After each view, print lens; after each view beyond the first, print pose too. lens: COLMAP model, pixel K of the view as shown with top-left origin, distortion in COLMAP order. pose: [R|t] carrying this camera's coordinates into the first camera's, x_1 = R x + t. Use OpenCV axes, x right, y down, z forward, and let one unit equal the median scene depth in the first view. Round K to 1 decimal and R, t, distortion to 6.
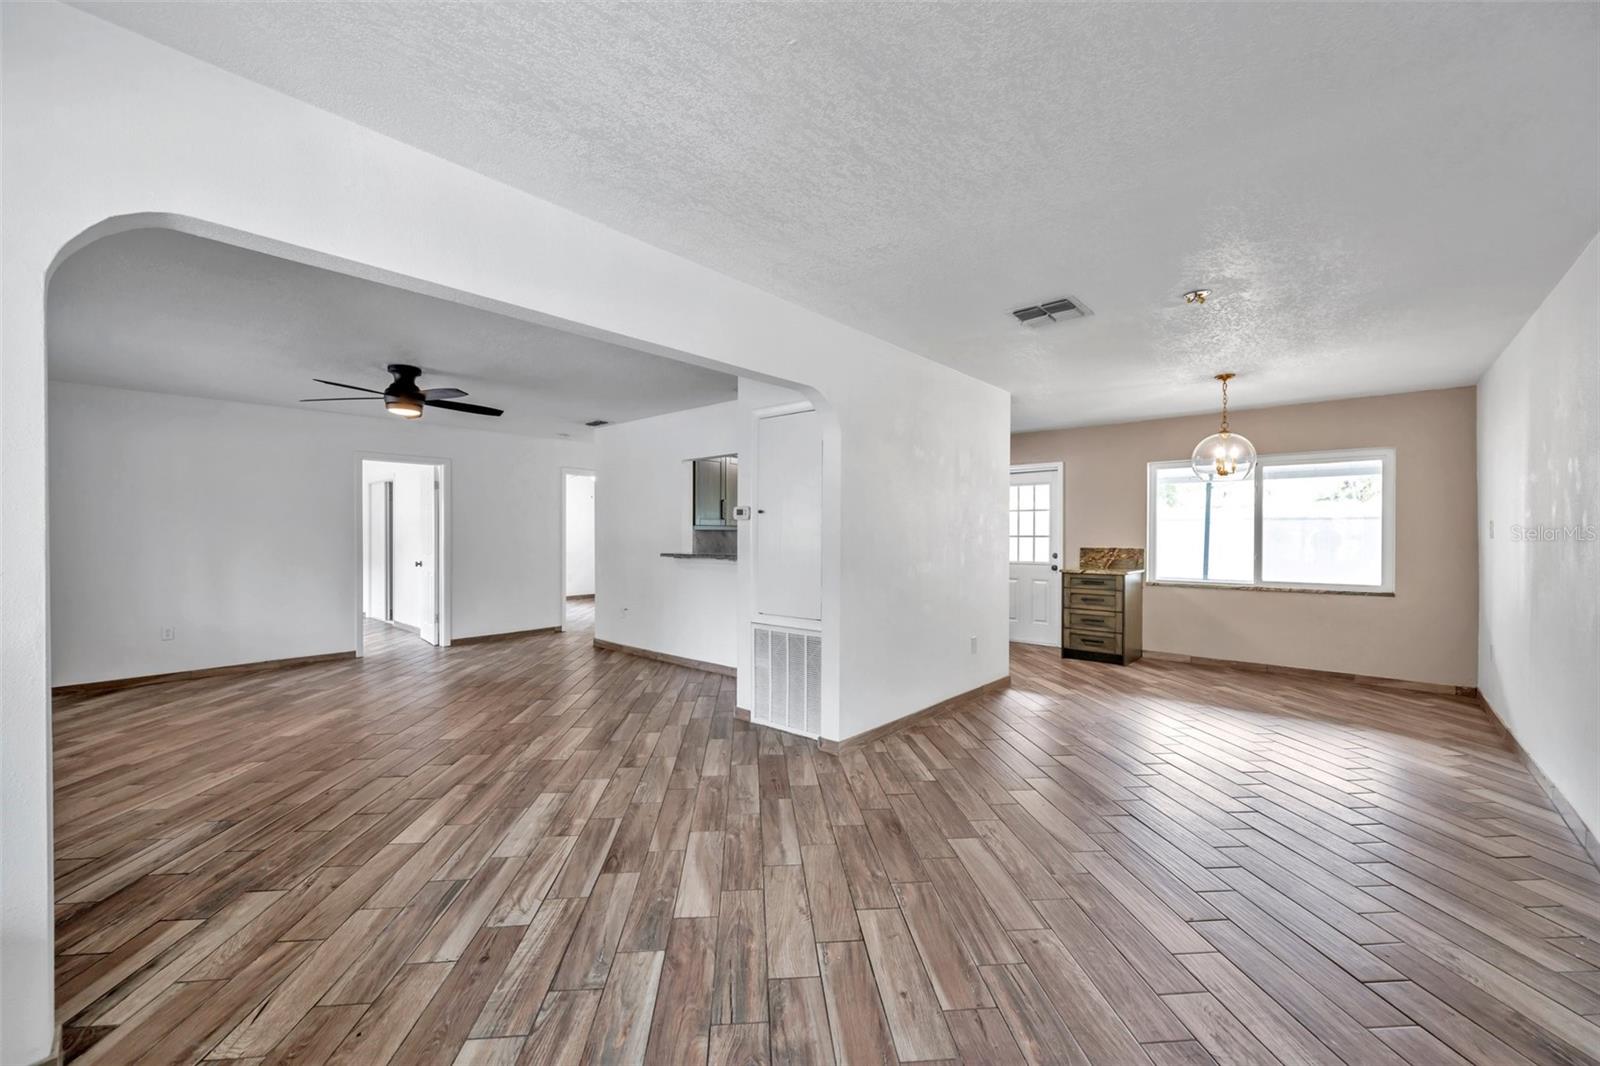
lens RADIAL K [[637.6, 0, 800.2], [0, 637.6, 539.2], [0, 0, 1]] dist [-0.001061, -0.000054]
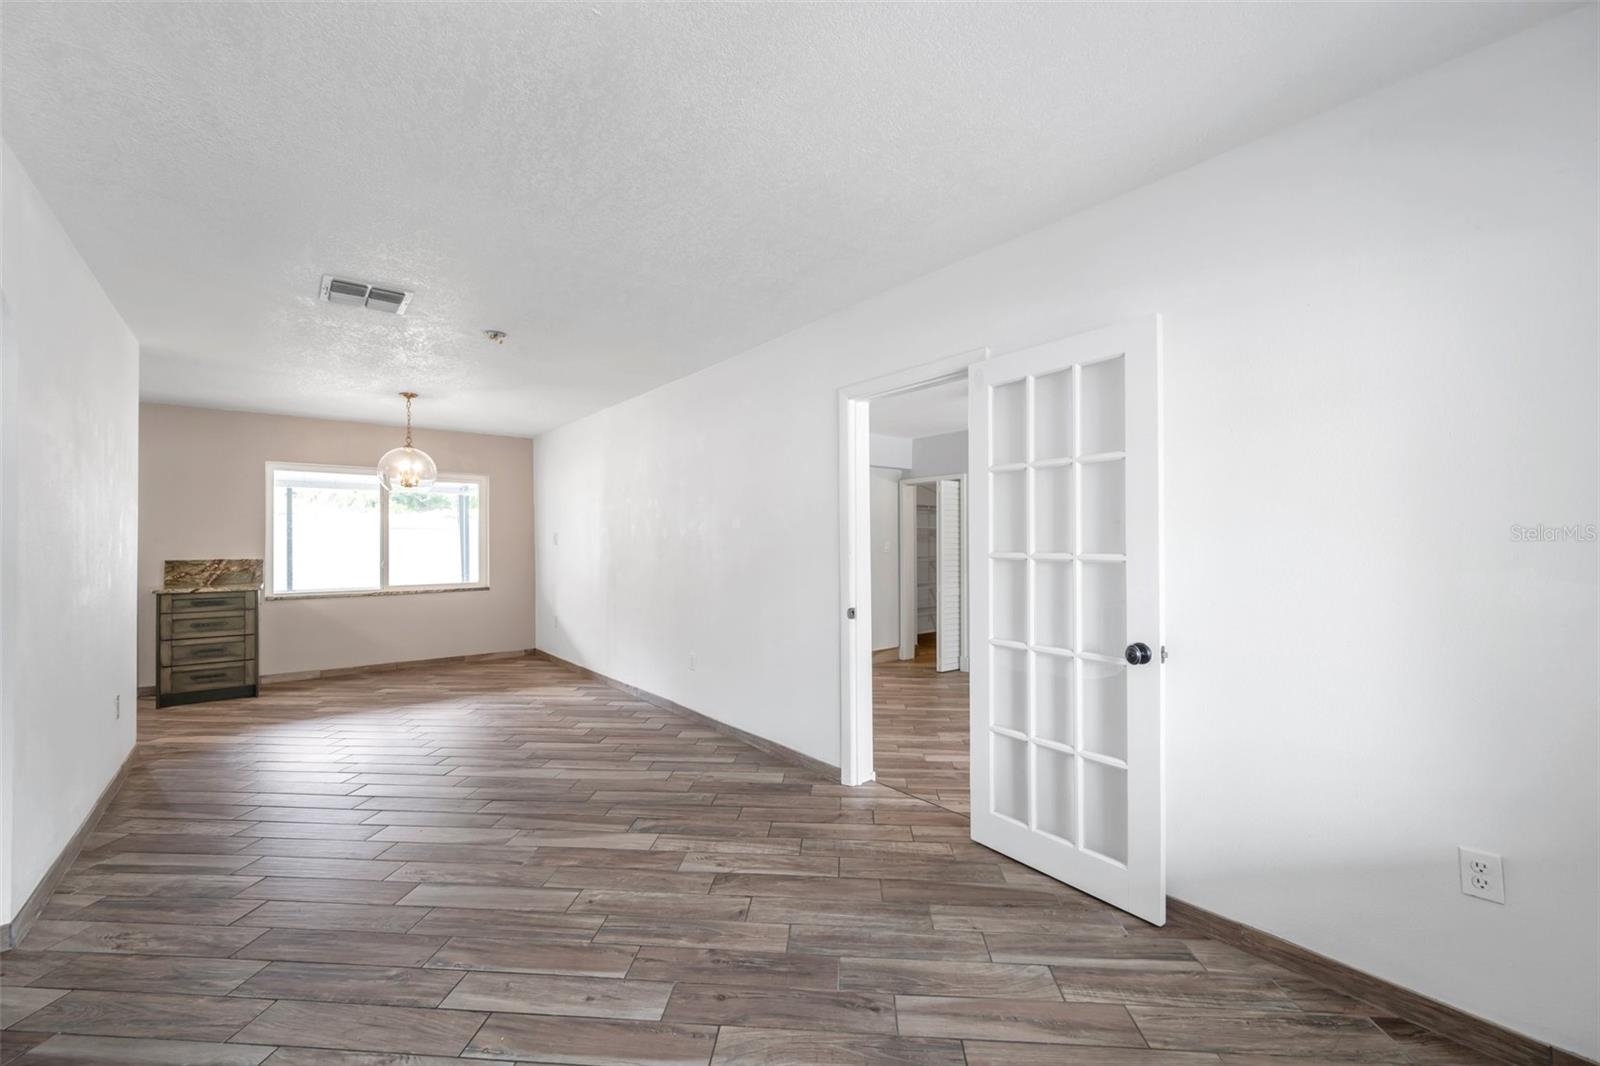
lens RADIAL K [[637.6, 0, 800.2], [0, 637.6, 539.2], [0, 0, 1]] dist [-0.001061, -0.000054]
pose [[0.159044, 0.001961, 0.987270, -0.243677], [0.010886, 0.999934, -0.003740, -0.001570], [-0.987211, 0.011342, 0.159012, 0.156793]]
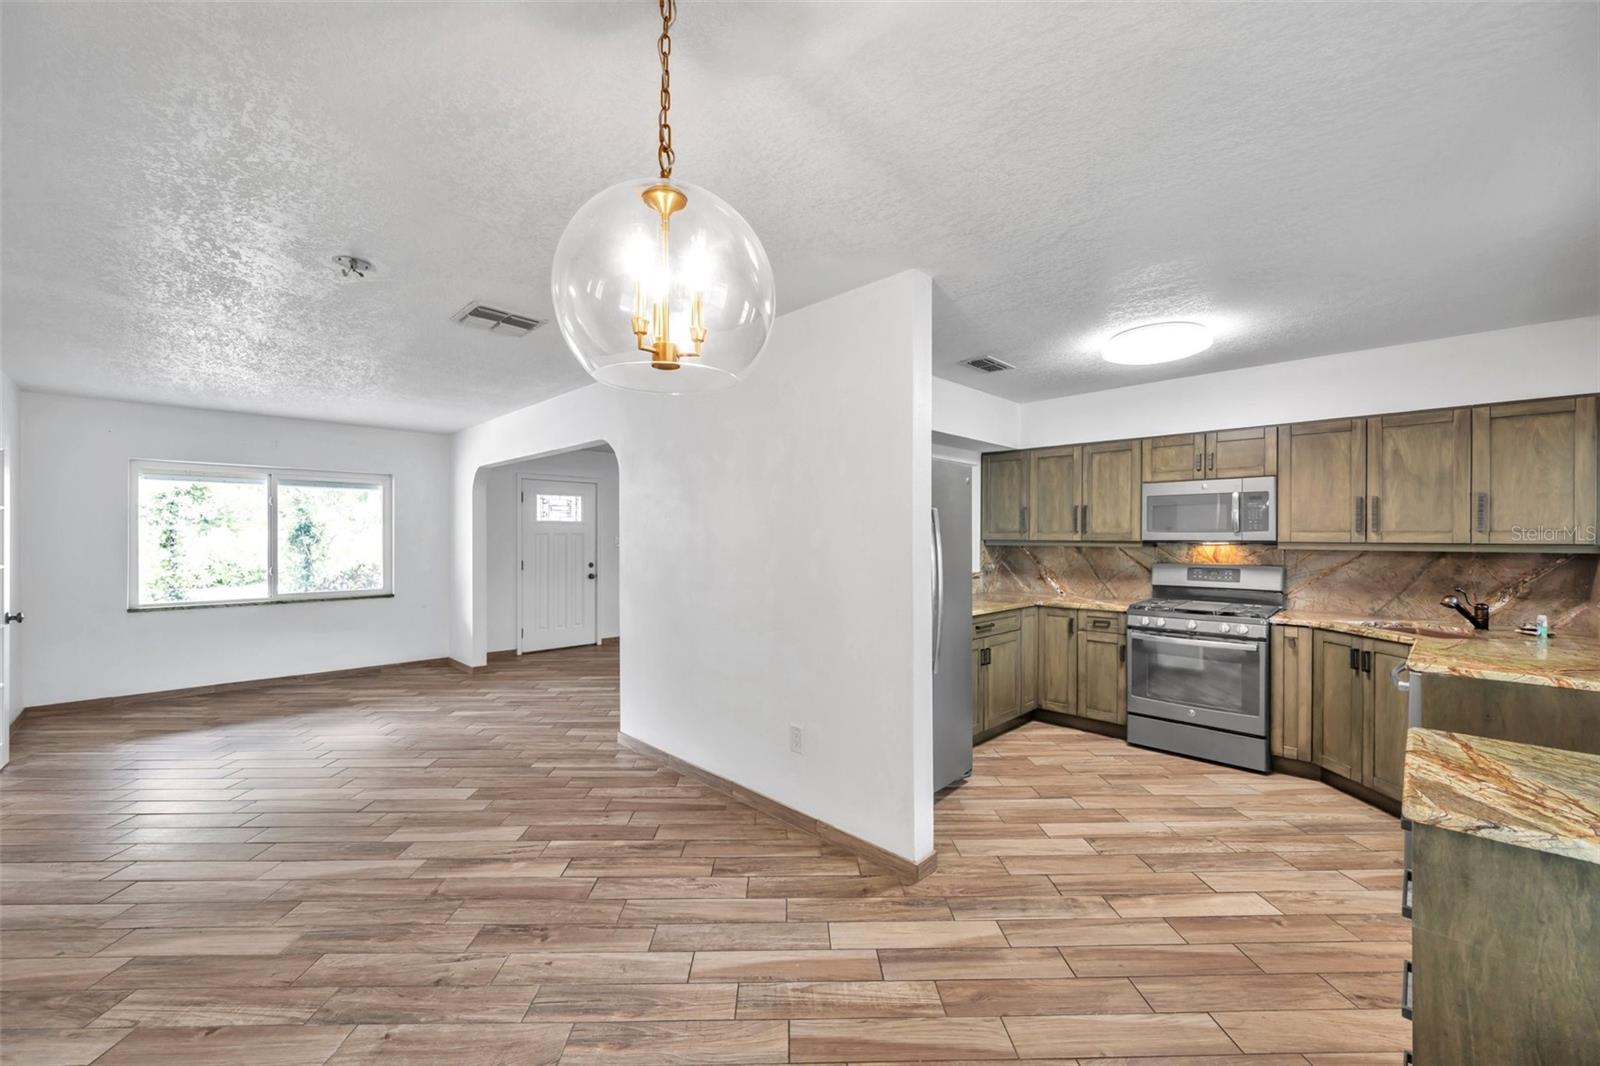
lens RADIAL K [[623.1, 0, 800.8], [0, 623.1, 536.0], [0, 0, 1]] dist [-0.004970, 0.000094]
pose [[-0.059303, -0.002048, -0.998238, 0.773450], [-0.009014, 0.999958, -0.001516, -0.027614], [0.998199, 0.008908, -0.059319, 0.912143]]
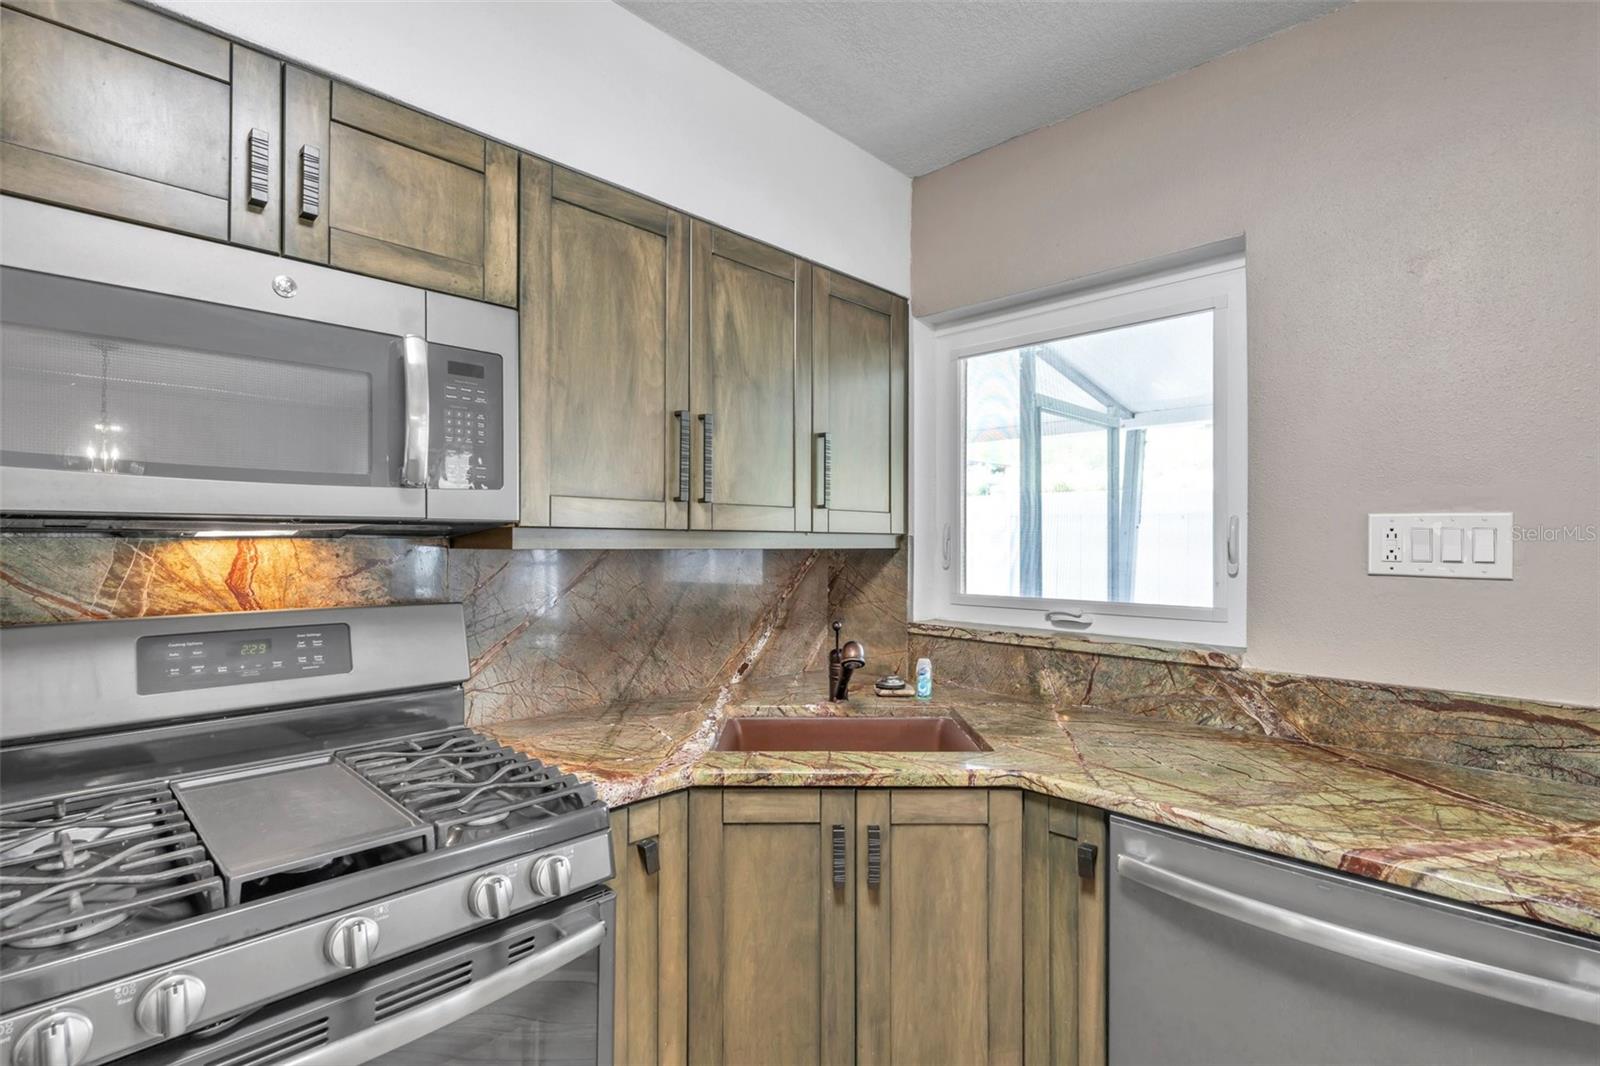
lens RADIAL K [[770.7, 0, 798.5], [0, 770.7, 537.2], [0, 0, 1]] dist [0.002129, 0.000730]
pose [[0.998322, -0.000208, -0.057910, 0.163495], [-0.000681, 0.999882, -0.015333, -0.018927], [0.057907, 0.015346, 0.998204, 1.142749]]
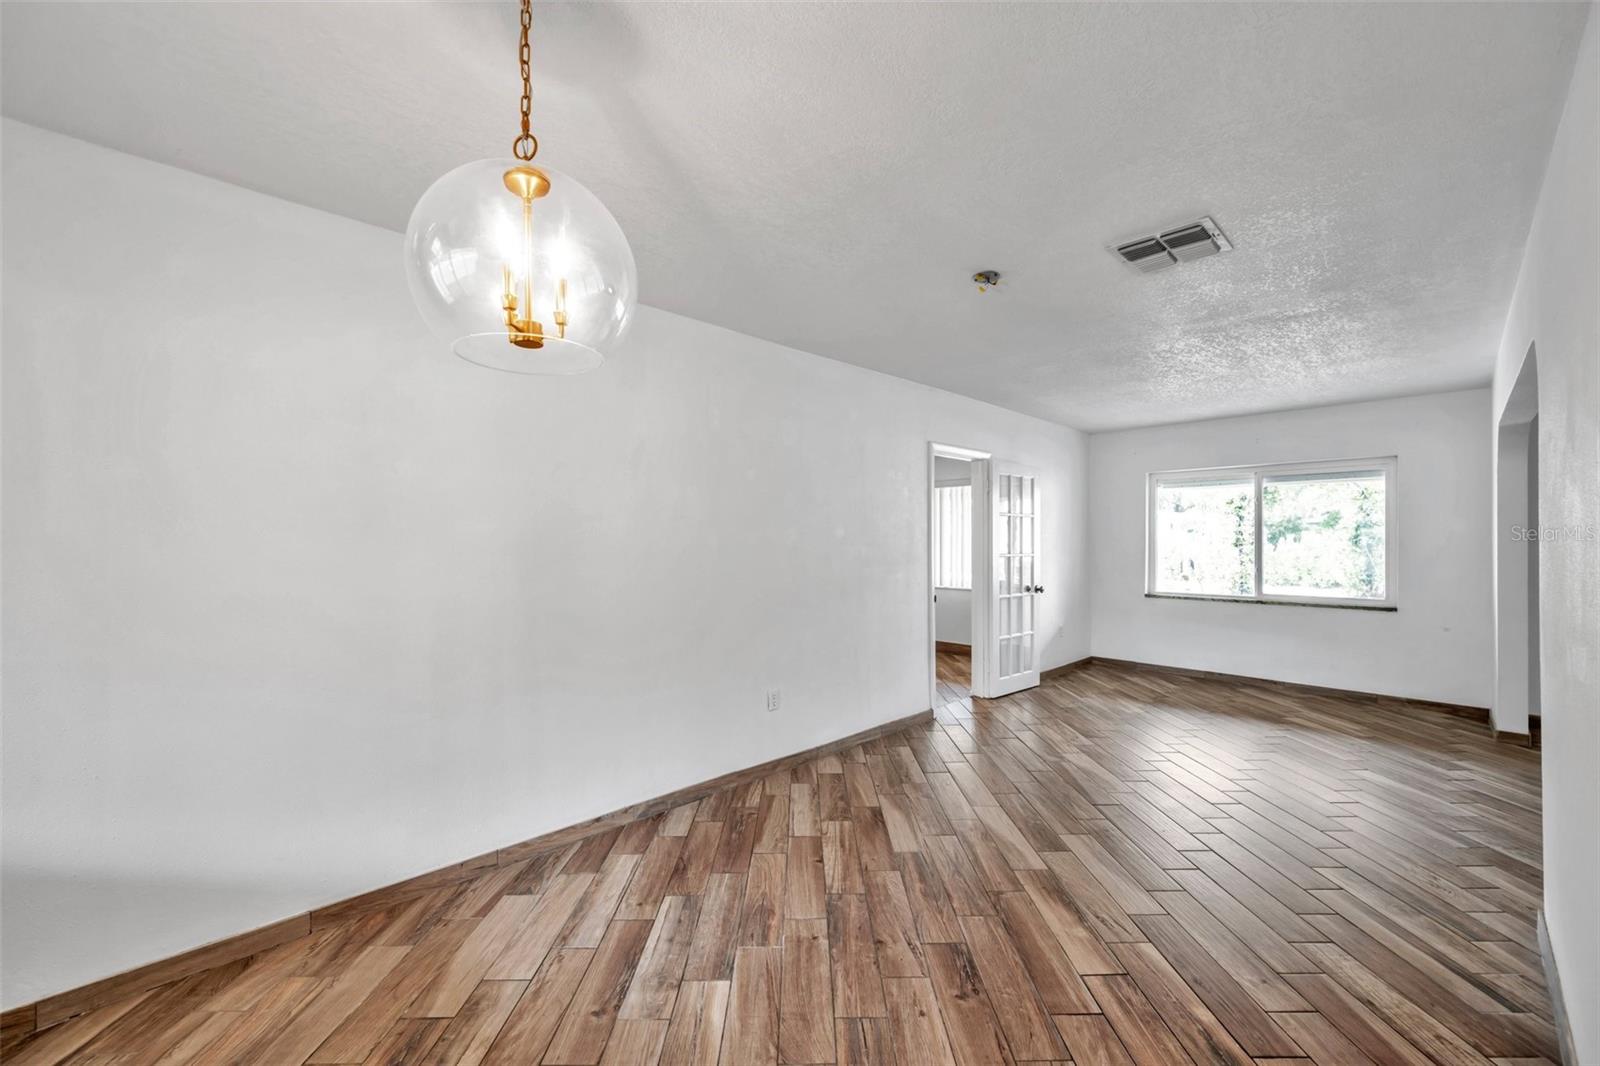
lens RADIAL K [[629.6, 0, 807.2], [0, 629.6, 539.0], [0, 0, 1]] dist [-0.000417, 0.000018]
pose [[-0.996740, 0.001040, 0.080674, 0.451077], [0.001308, 0.999994, 0.003277, -0.018210], [-0.080671, 0.003372, -0.996735, 1.067278]]
